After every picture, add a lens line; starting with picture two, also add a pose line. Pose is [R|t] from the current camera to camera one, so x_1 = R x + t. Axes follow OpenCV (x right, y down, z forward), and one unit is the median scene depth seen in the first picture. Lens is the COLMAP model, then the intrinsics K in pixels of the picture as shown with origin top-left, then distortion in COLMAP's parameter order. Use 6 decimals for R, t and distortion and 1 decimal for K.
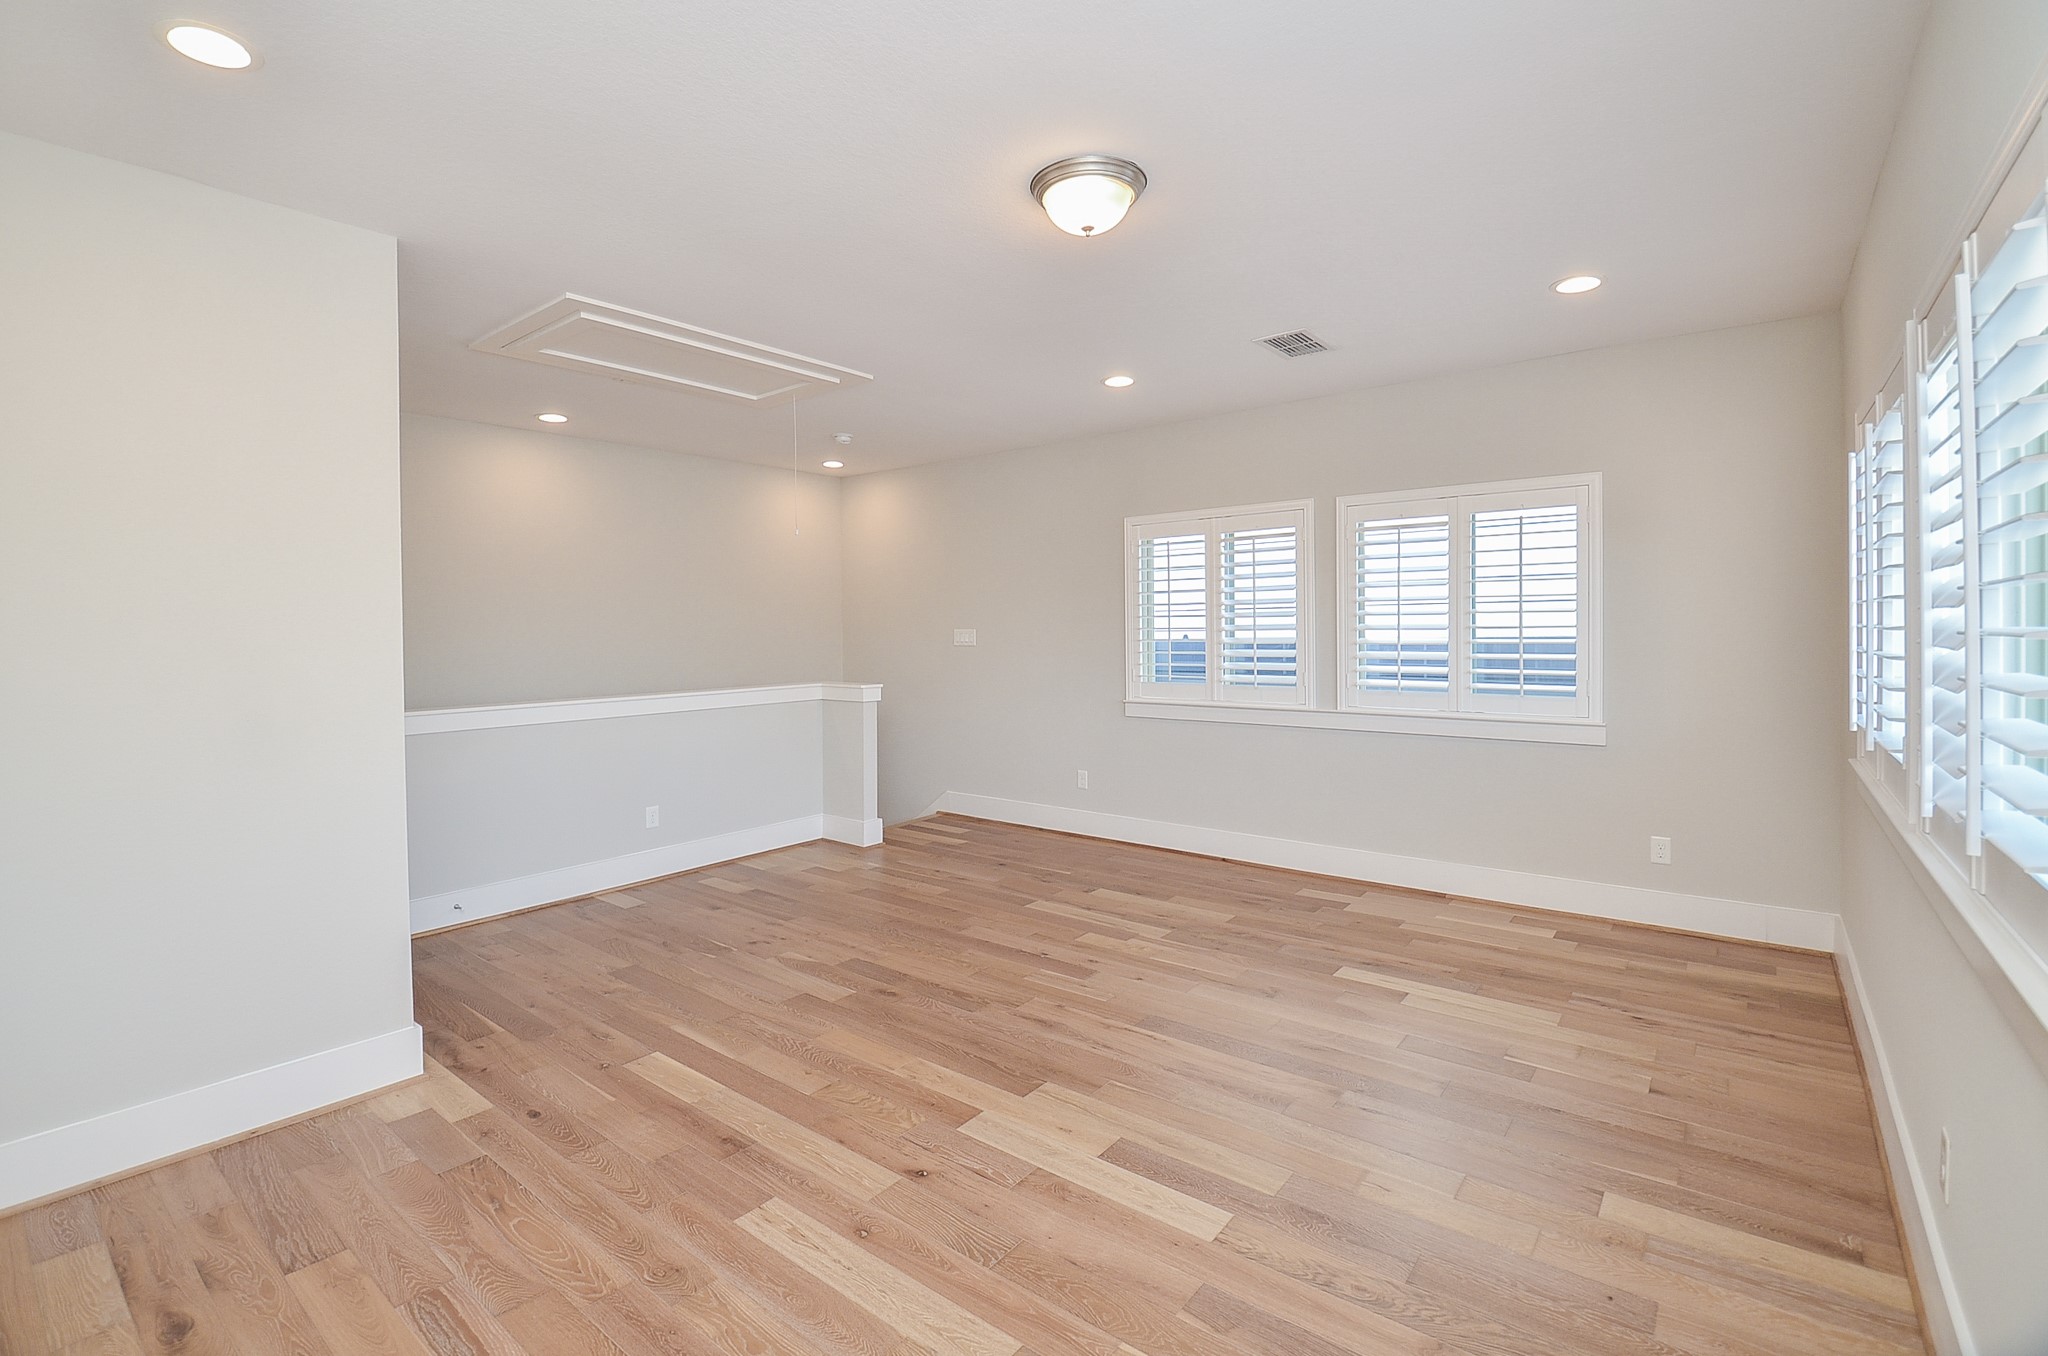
lens RADIAL K [[931.1, 0, 1014.9], [0, 931.1, 634.5], [0, 0, 1]] dist [0.016644, -0.025005]
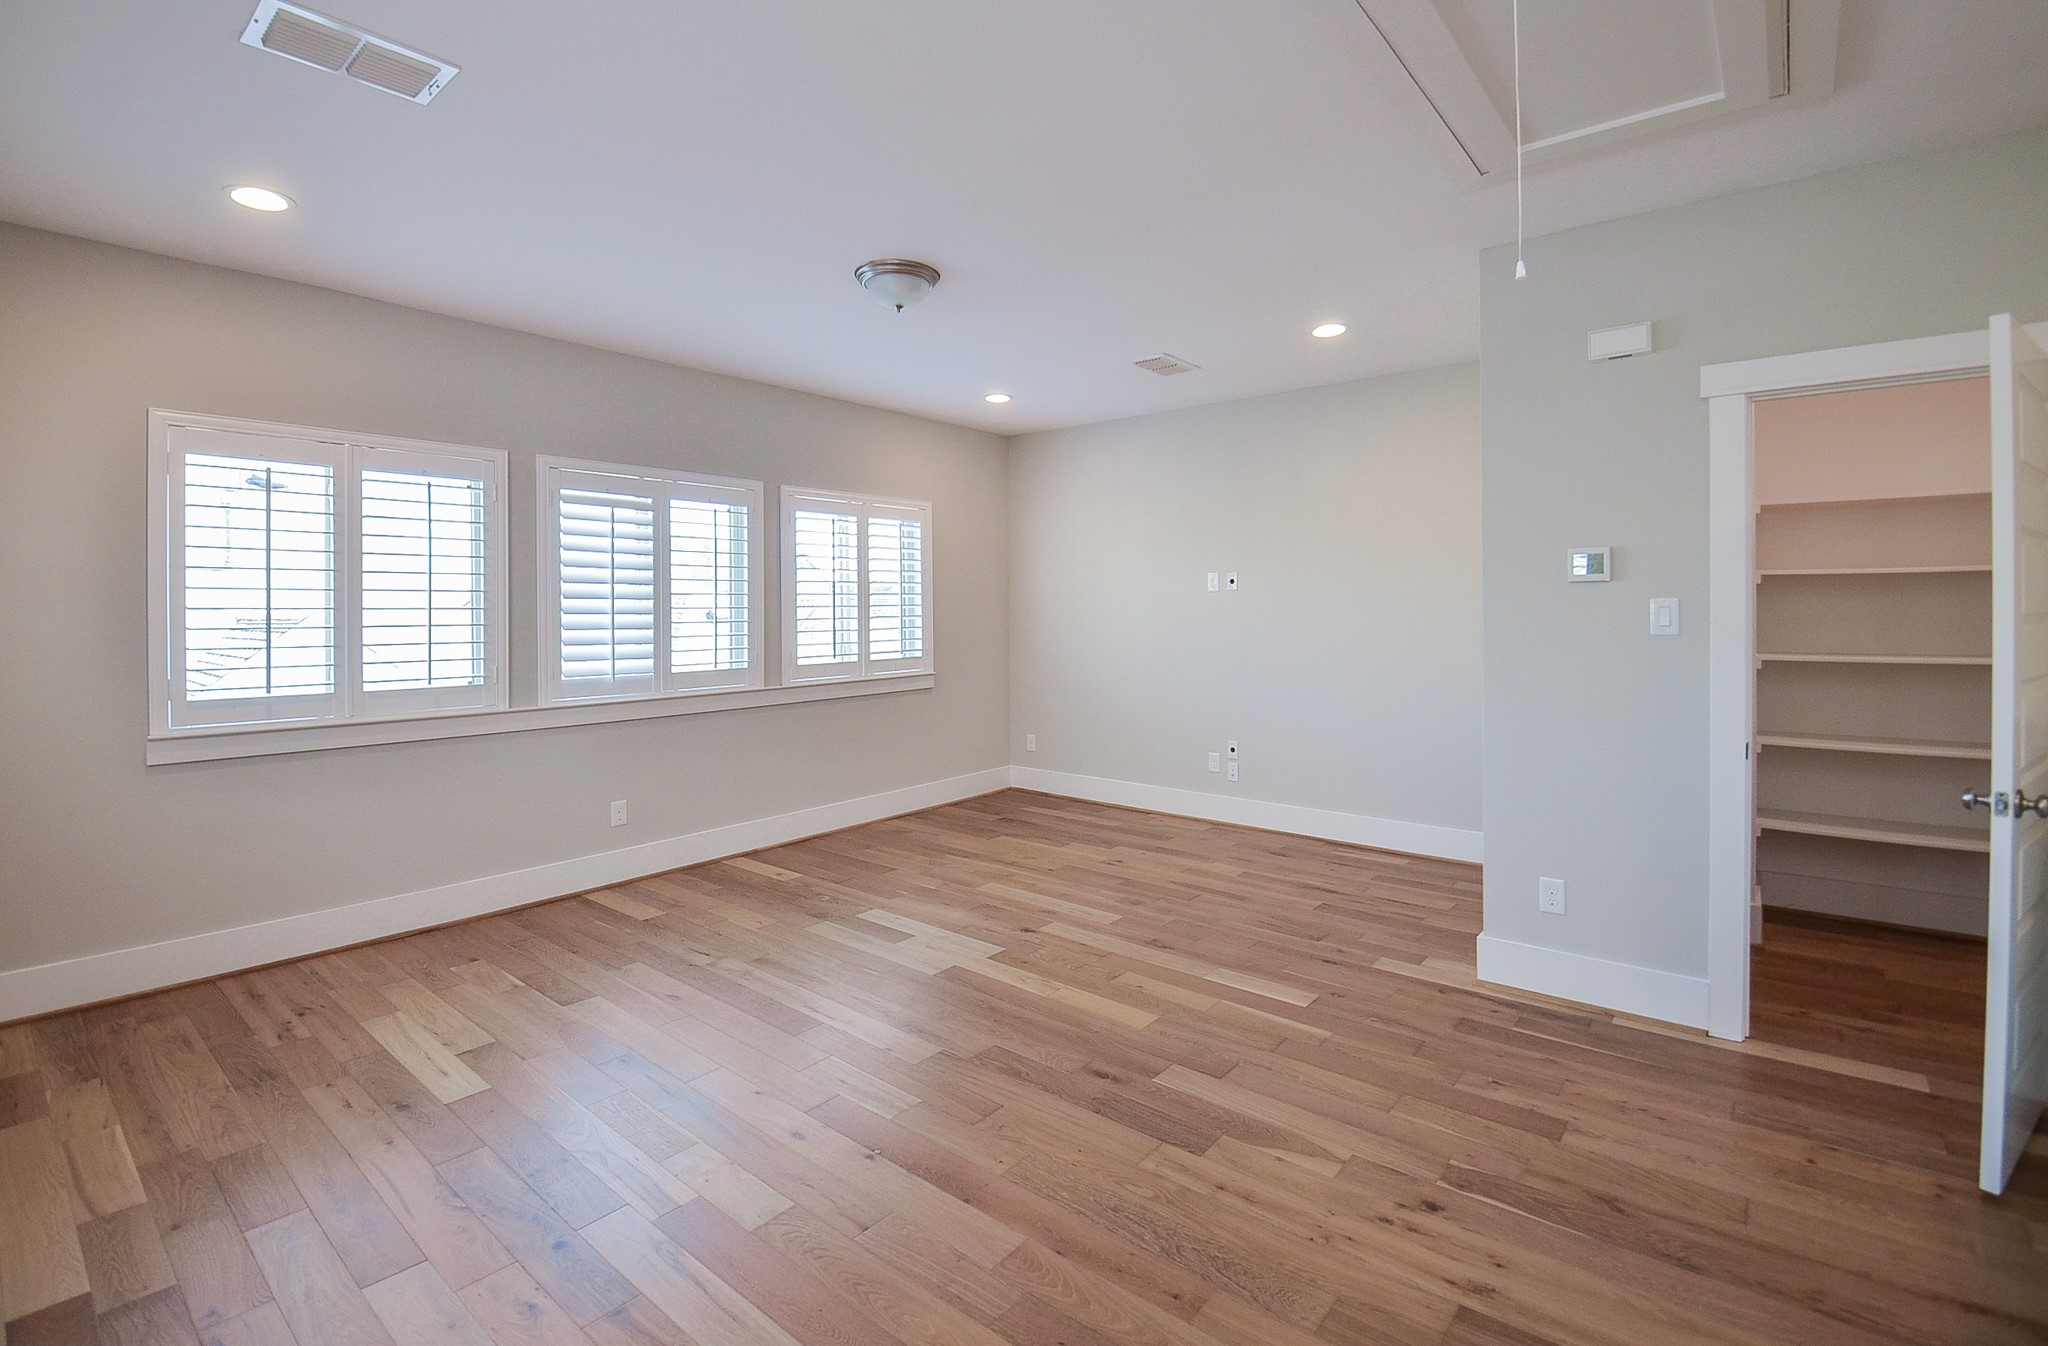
lens RADIAL K [[925.9, 0, 1035.8], [0, 925.9, 620.1], [0, 0, 1]] dist [0.073016, -0.075157]
pose [[-0.999831, 0.018290, -0.002086, -0.083961], [0.018243, 0.999622, 0.020564, -0.000371], [0.002461, 0.020522, -0.999786, 1.768449]]
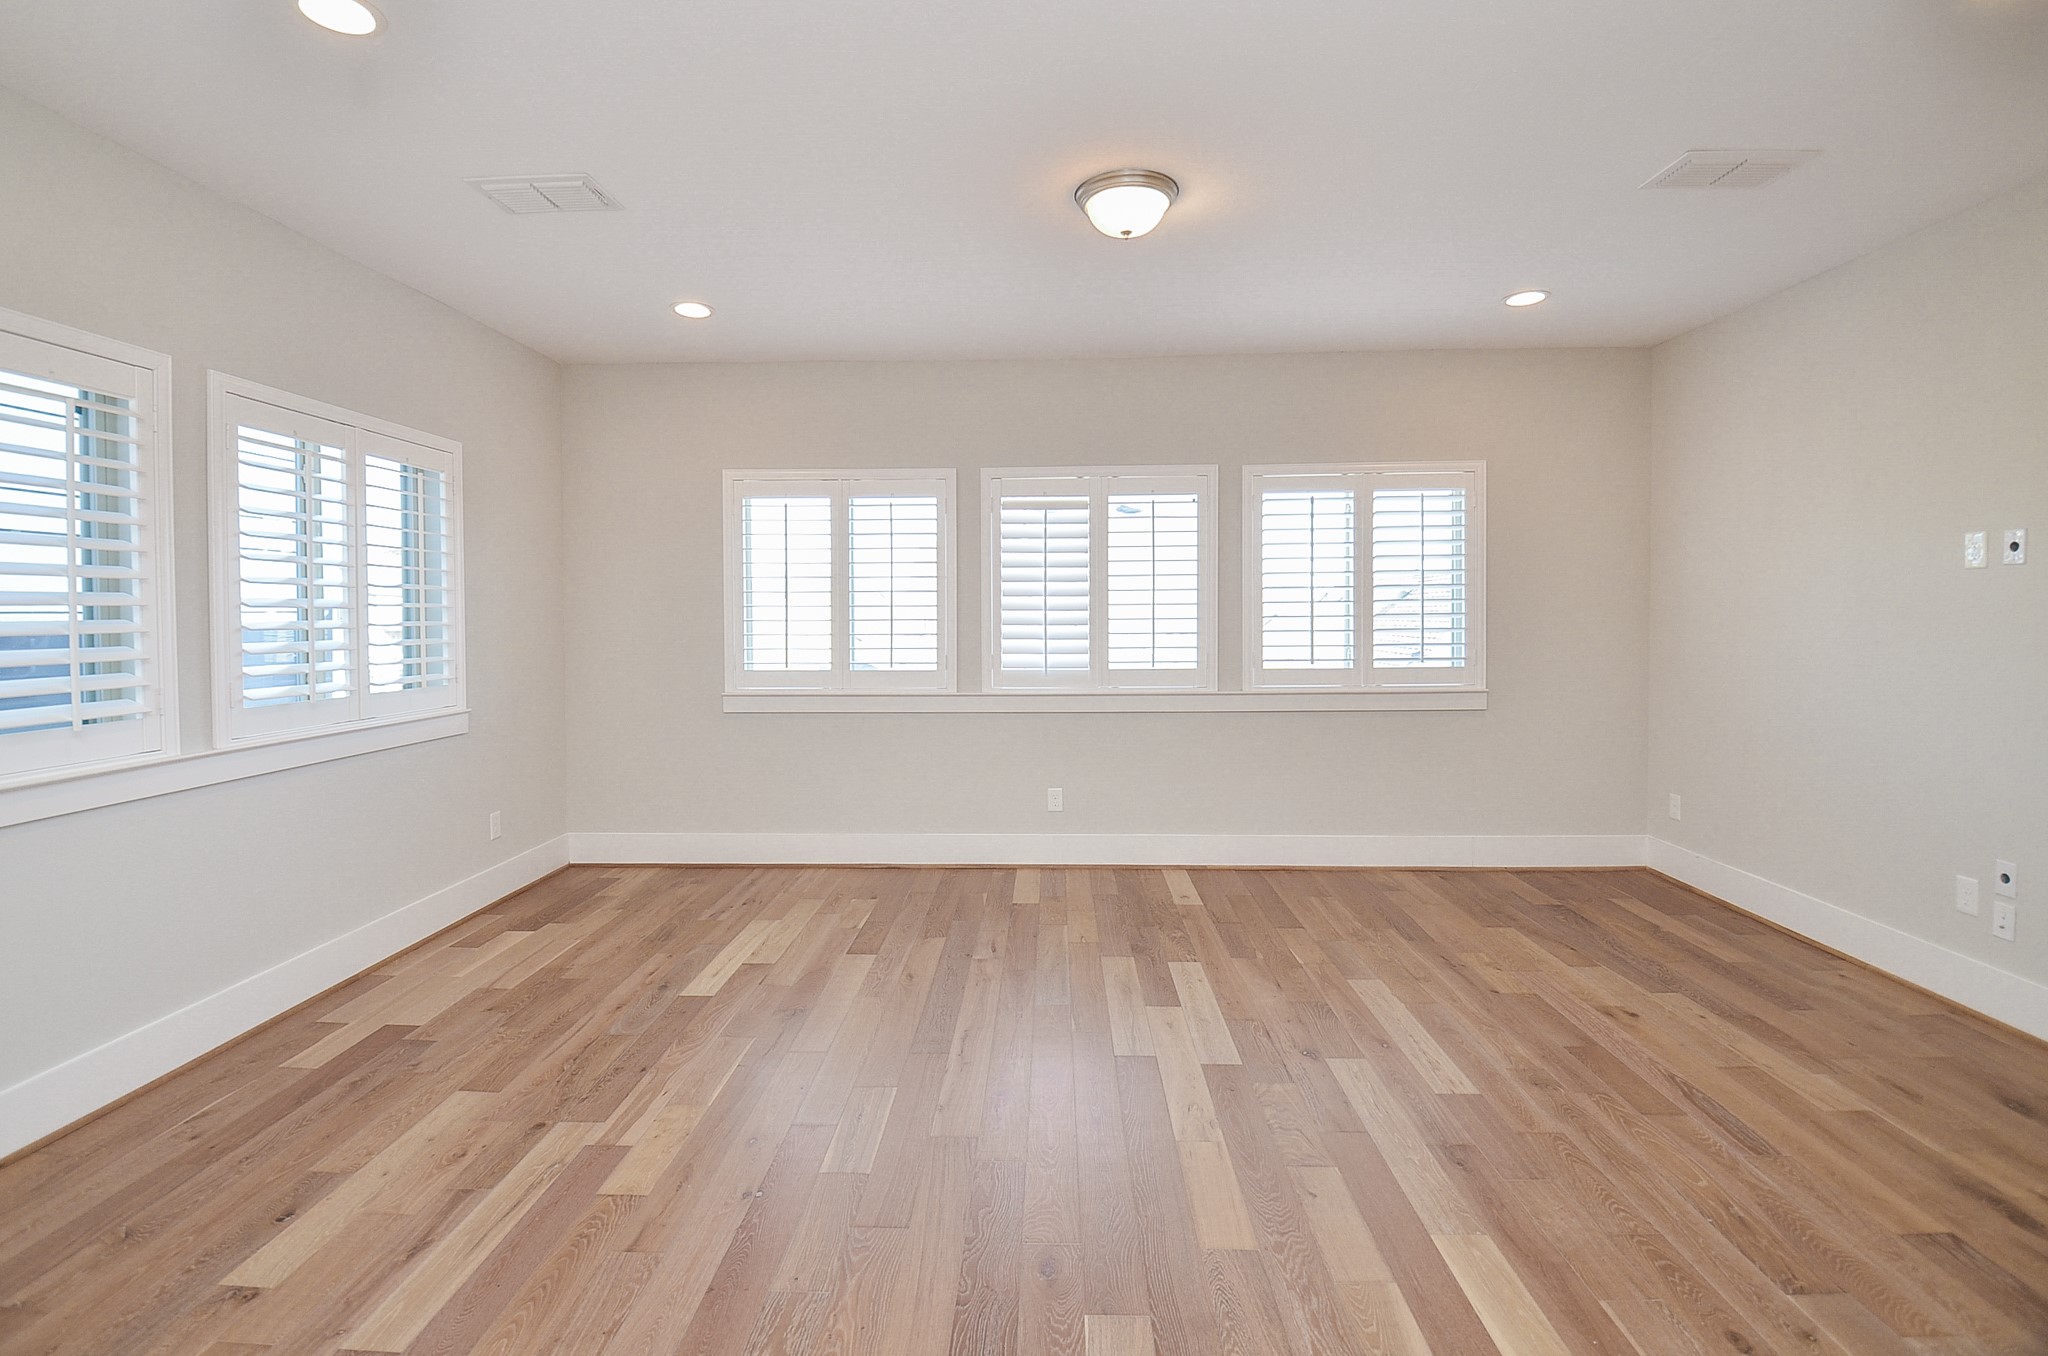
lens RADIAL K [[931.1, 0, 1014.9], [0, 931.1, 634.5], [0, 0, 1]] dist [0.016644, -0.025005]
pose [[-0.602587, -0.001270, 0.798052, -0.546431], [0.020789, 0.999634, 0.017288, 0.017438], [-0.797783, 0.027008, -0.602340, 1.335203]]
